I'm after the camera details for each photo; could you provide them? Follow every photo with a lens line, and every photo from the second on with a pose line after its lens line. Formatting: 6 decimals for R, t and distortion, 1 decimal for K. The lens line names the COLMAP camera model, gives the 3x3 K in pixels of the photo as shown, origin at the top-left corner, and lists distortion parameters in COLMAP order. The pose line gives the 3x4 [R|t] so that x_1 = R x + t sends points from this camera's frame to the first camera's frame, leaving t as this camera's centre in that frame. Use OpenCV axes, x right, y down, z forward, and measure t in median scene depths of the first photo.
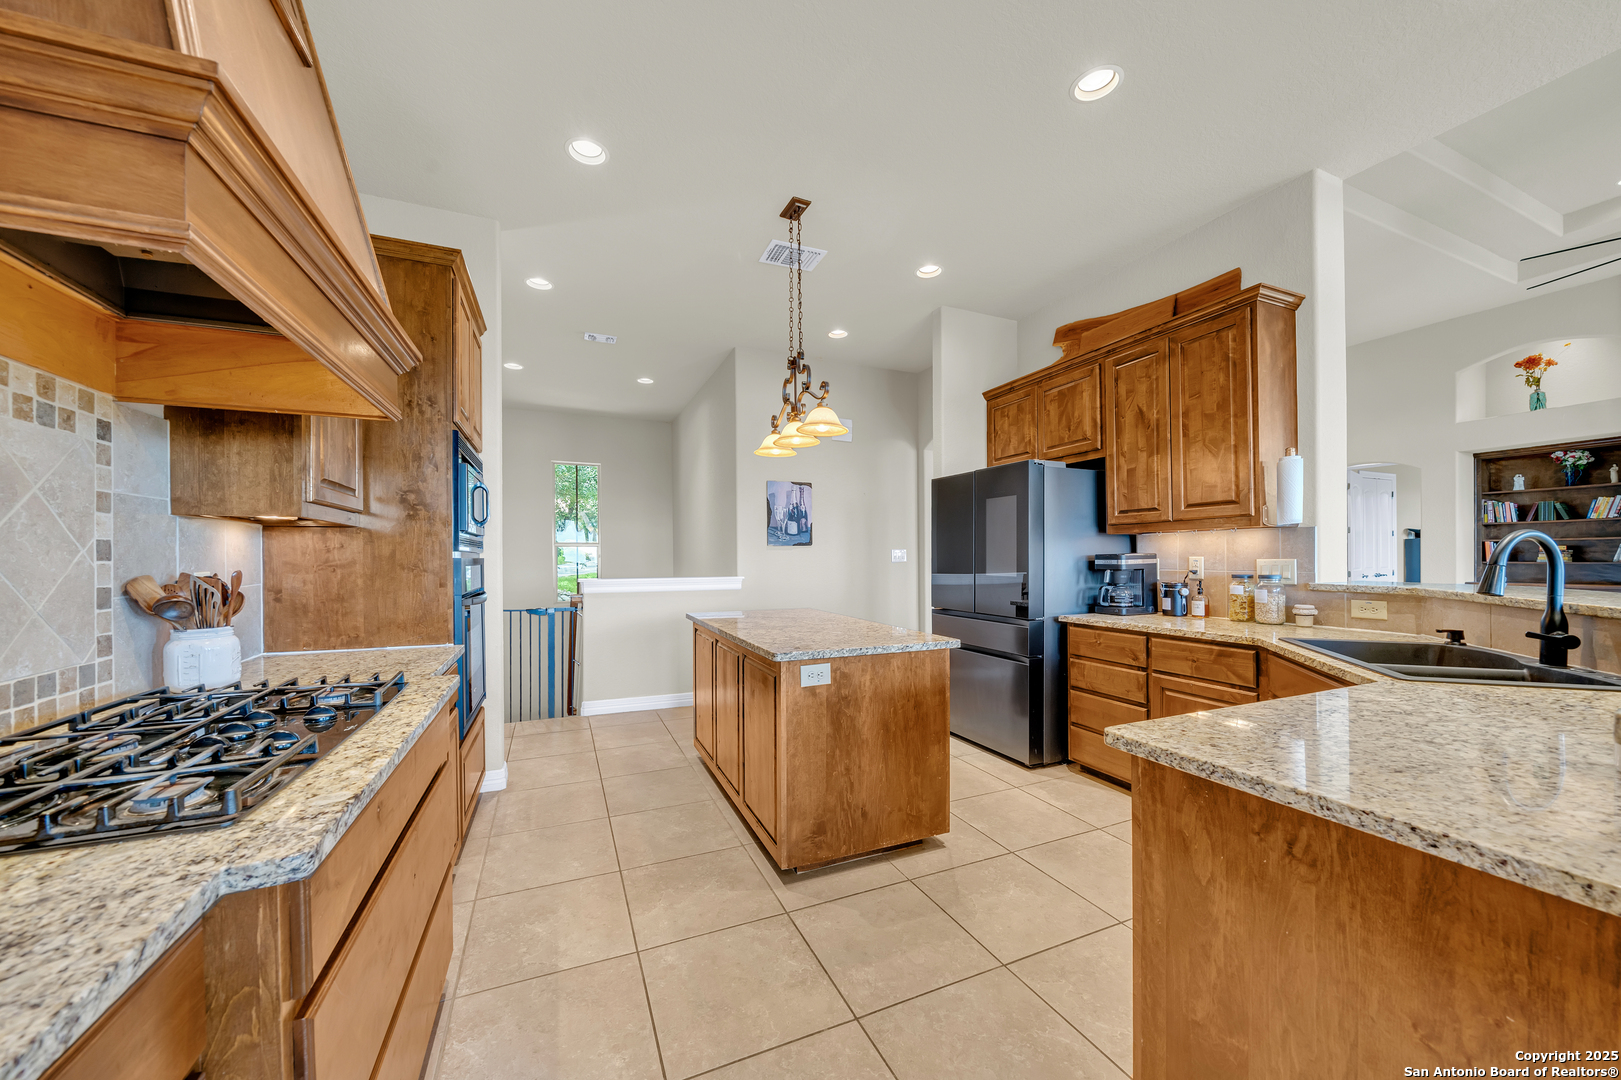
lens RADIAL K [[558.4, 0, 801.2], [0, 558.4, 552.7], [0, 0, 1]] dist [-0.007179, 0.000026]
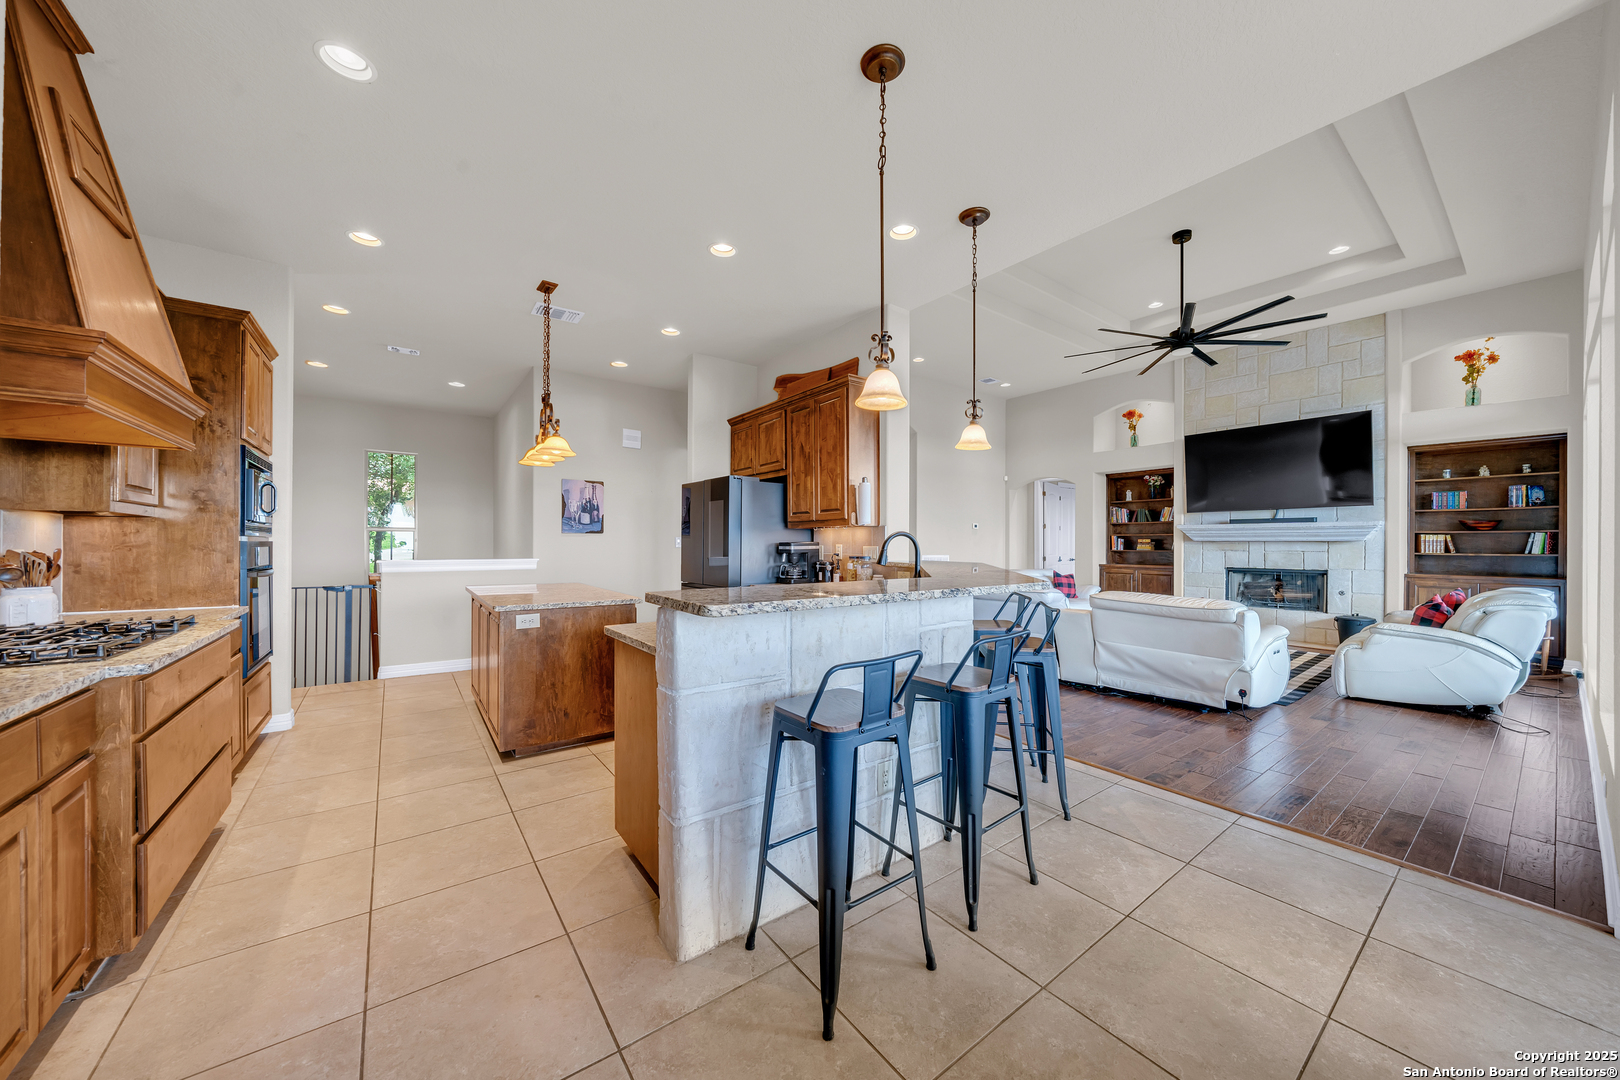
lens RADIAL K [[558.0, 0, 817.6], [0, 558.0, 536.3], [0, 0, 1]] dist [-0.007179, 0.000026]
pose [[0.973823, 0.010739, 0.227055, 0.338327], [-0.009703, 0.999937, -0.005681, -0.006173], [-0.227102, 0.003329, 0.973865, -0.485553]]
